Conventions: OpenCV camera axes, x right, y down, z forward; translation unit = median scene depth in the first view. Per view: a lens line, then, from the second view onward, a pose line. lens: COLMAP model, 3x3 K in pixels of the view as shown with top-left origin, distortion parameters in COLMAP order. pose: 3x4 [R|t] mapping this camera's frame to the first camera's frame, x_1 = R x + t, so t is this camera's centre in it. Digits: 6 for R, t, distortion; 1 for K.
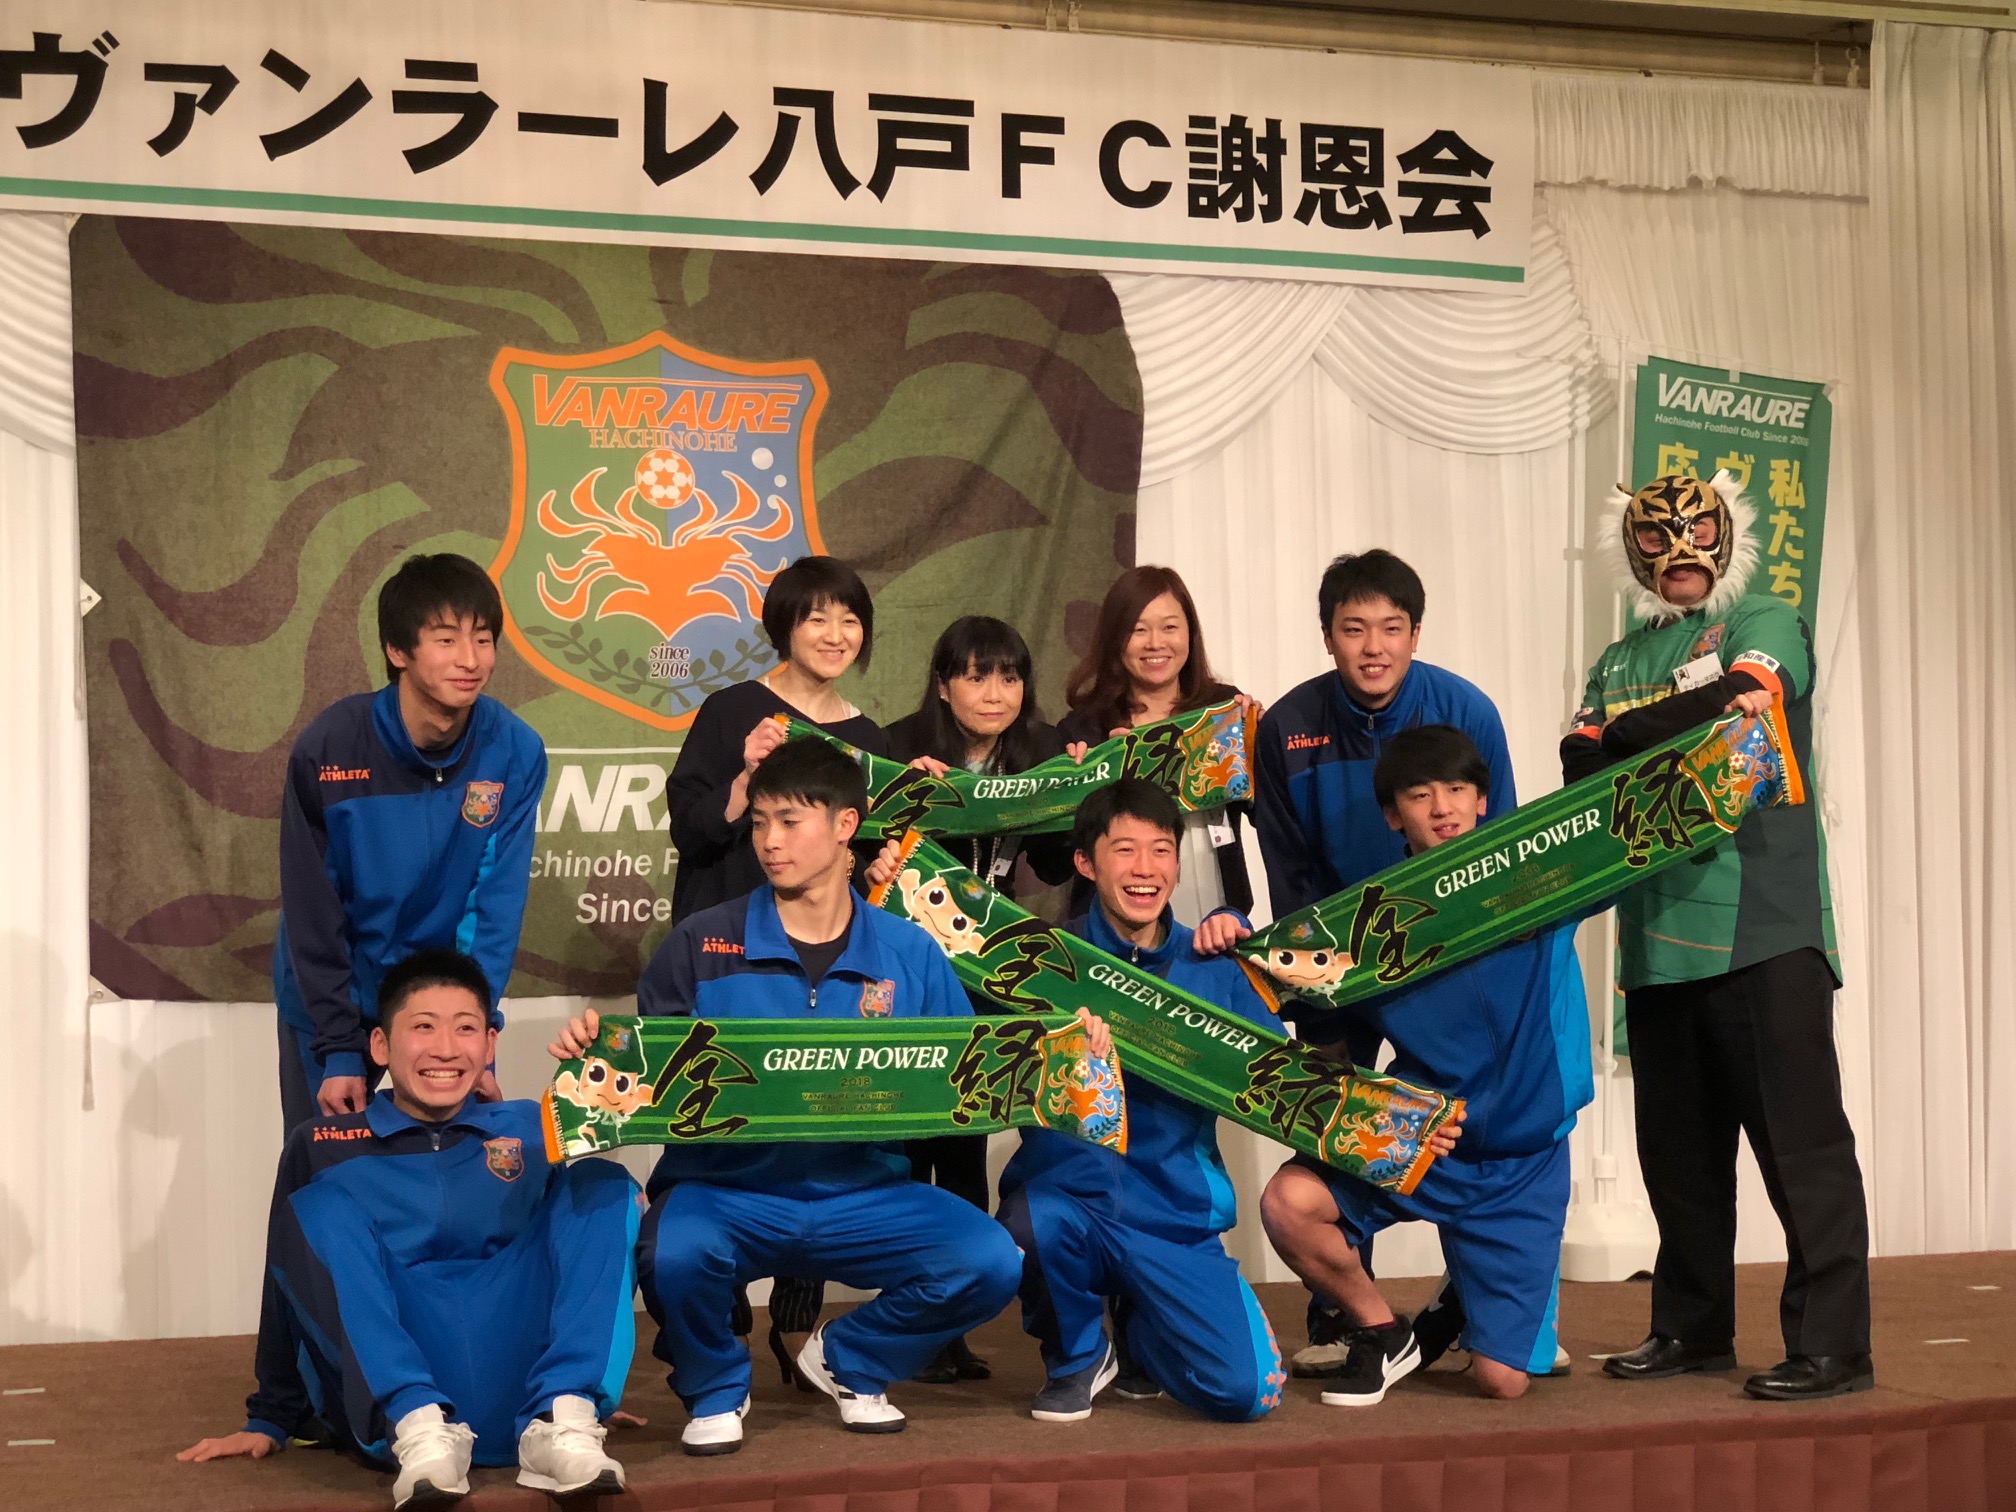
lens RADIAL K [[3513.1, 0, 1075.1], [0, 3513.1, 680.5], [0, 0, 1]] dist [0.097481, 0.000000]
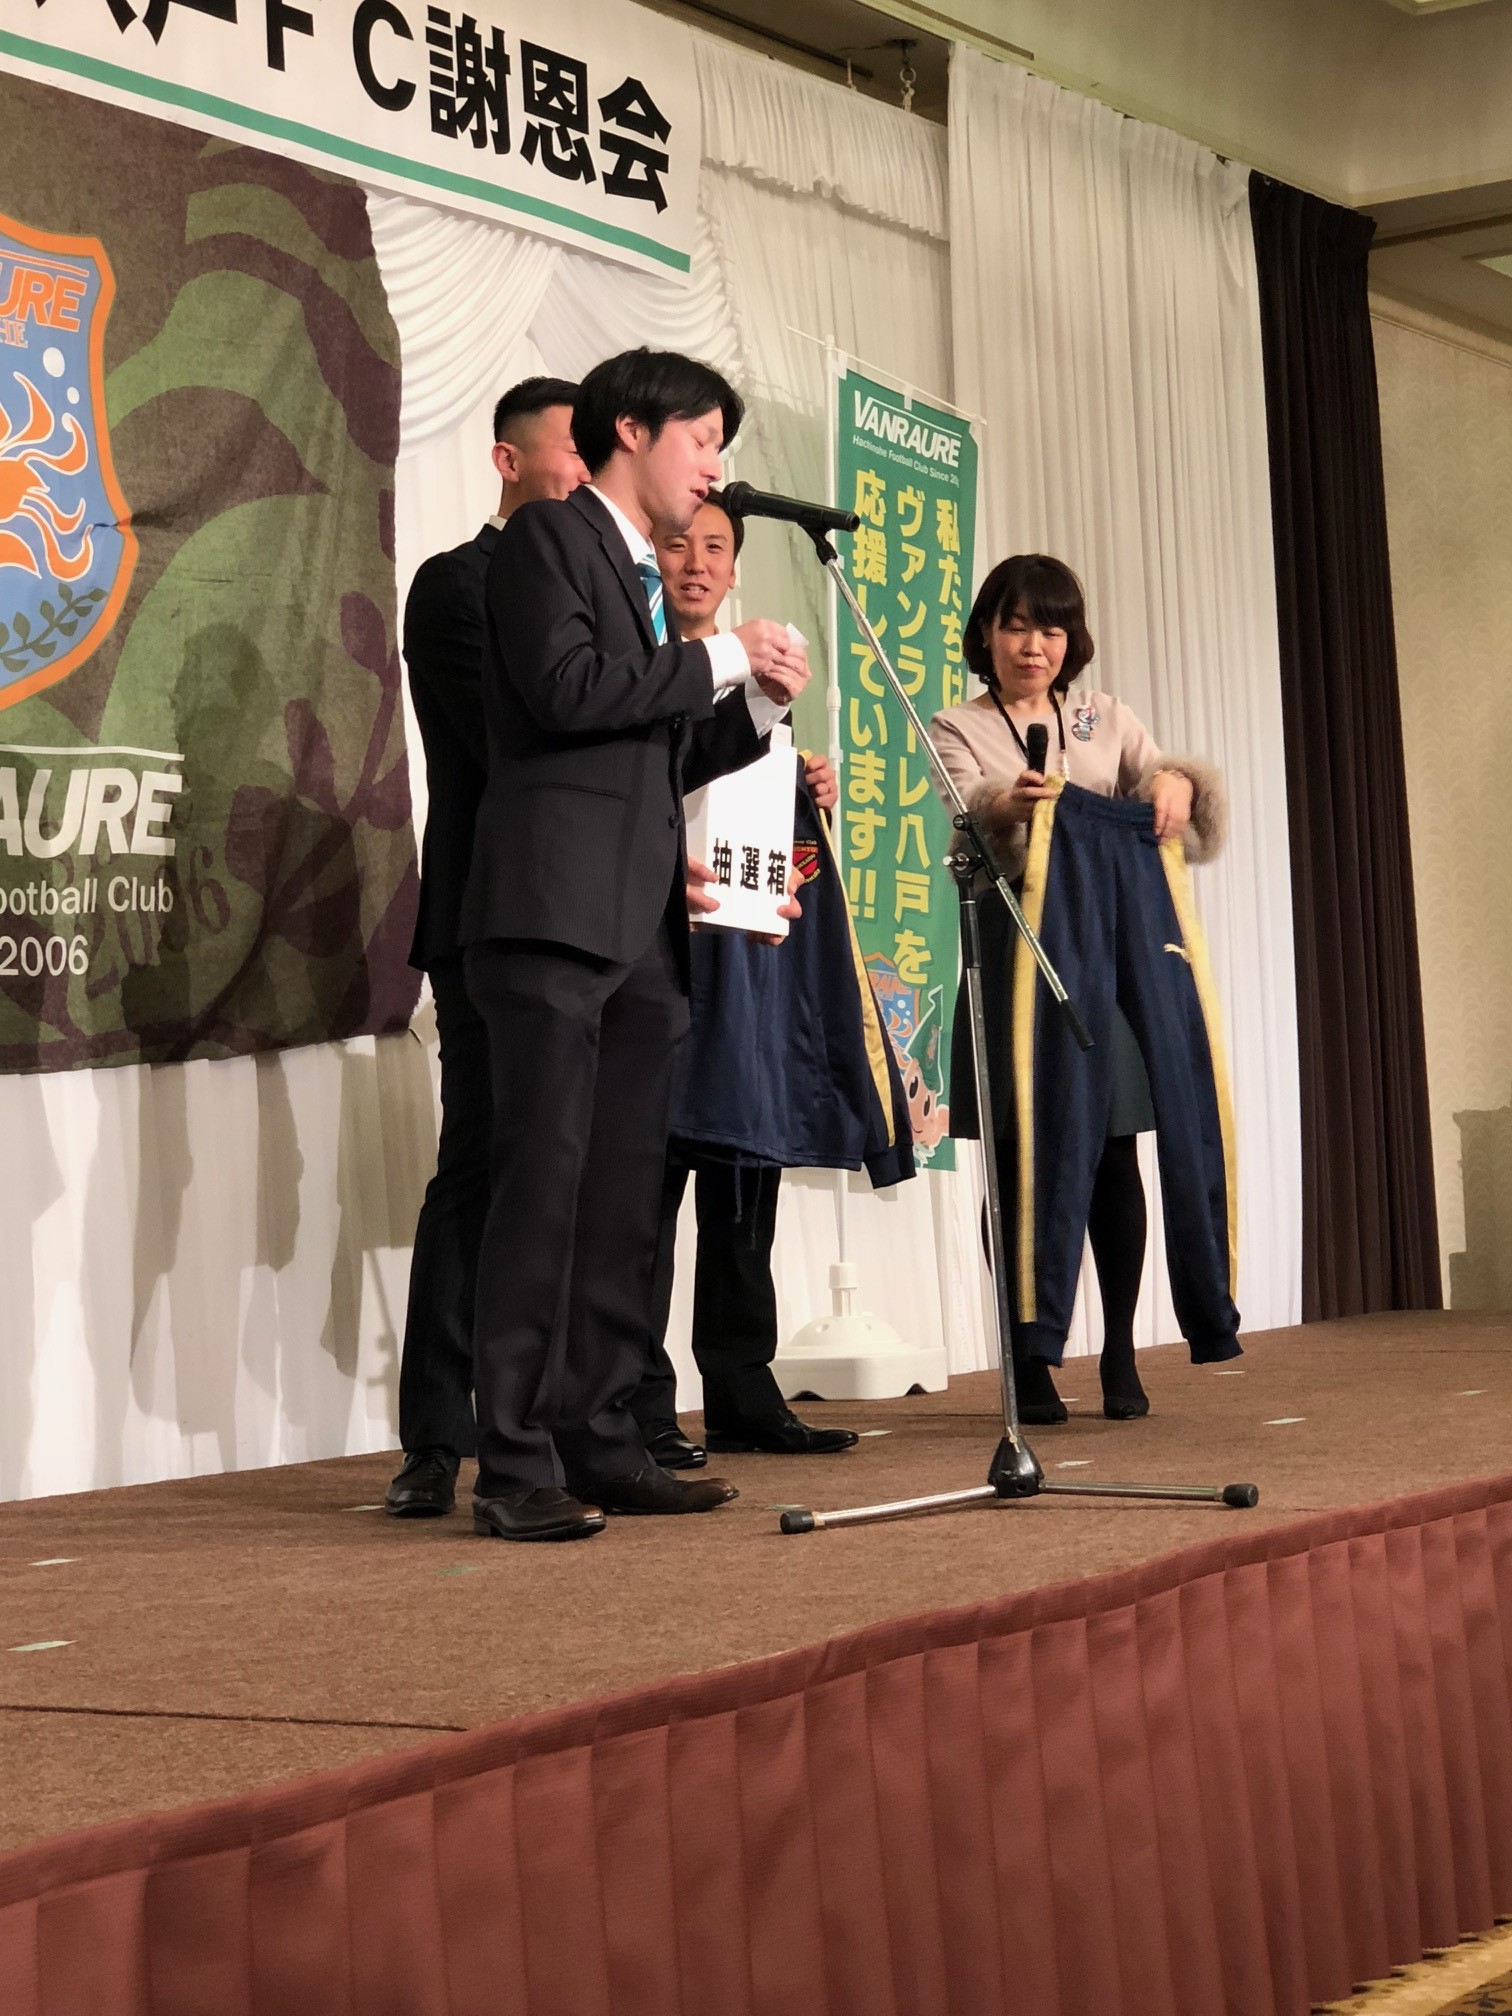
lens RADIAL K [[3718.7, 0, 834.3], [0, 3718.7, 989.6], [0, 0, 1]] dist [0.103078, 0.000000]
pose [[0.790809, 0.003659, 0.612052, -0.417528], [-0.005001, 0.999987, 0.000483, 0.064563], [-0.612042, -0.003442, 0.790818, 0.258325]]
